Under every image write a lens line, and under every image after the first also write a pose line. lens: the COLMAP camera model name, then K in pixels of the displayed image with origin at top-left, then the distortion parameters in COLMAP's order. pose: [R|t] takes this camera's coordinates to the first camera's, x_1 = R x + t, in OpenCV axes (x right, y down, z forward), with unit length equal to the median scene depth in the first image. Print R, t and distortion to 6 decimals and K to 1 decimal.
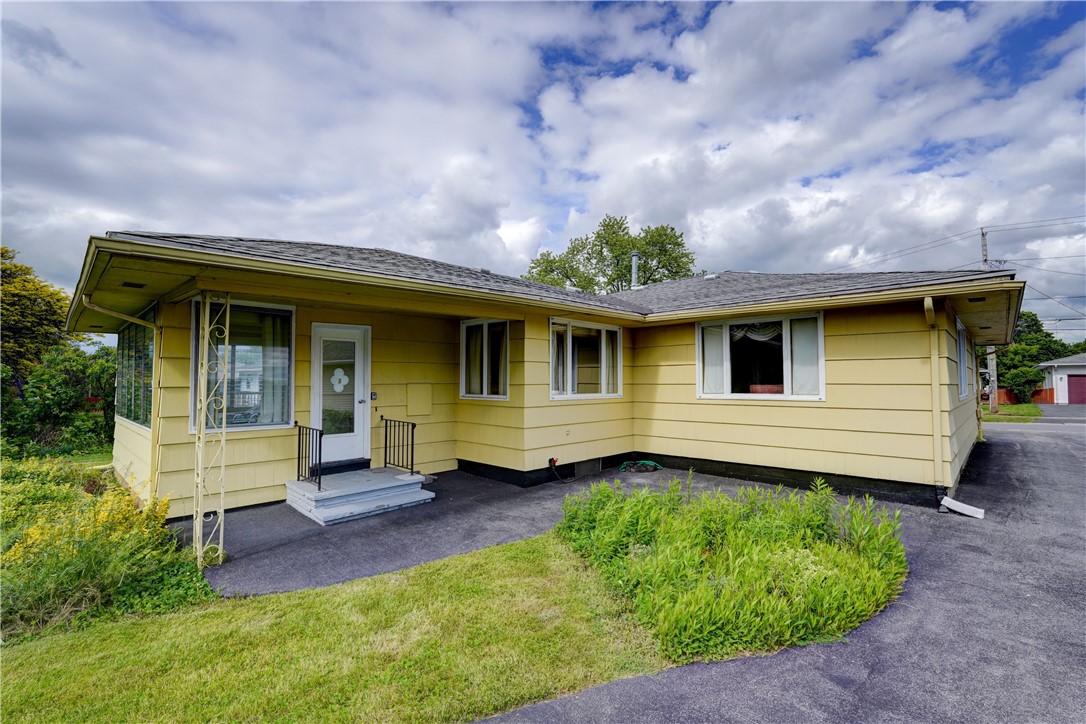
lens RADIAL K [[482.7, 0, 543.0], [0, 482.7, 362.0], [0, 0, 1]] dist [-0.001067, 0.000199]
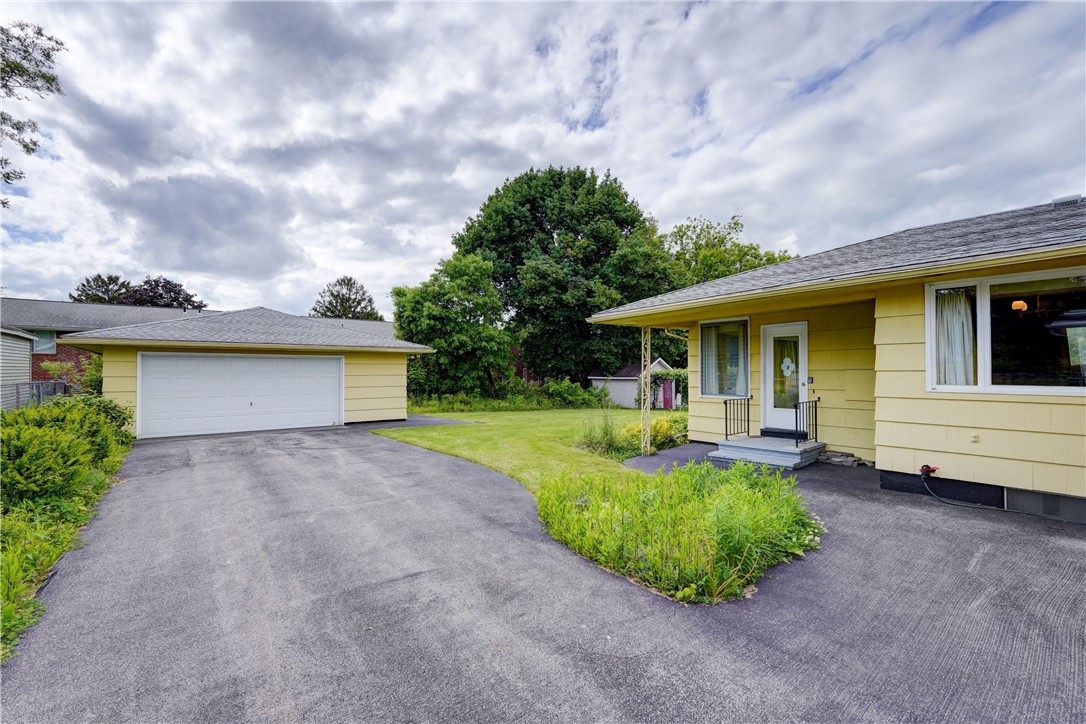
lens RADIAL K [[482.7, 0, 543.0], [0, 482.7, 362.0], [0, 0, 1]] dist [-0.001067, 0.000199]
pose [[-0.129542, -0.013109, -0.991487, 0.922420], [0.045036, 0.998803, -0.019090, 0.019695], [0.990551, -0.047125, -0.128796, 0.515049]]
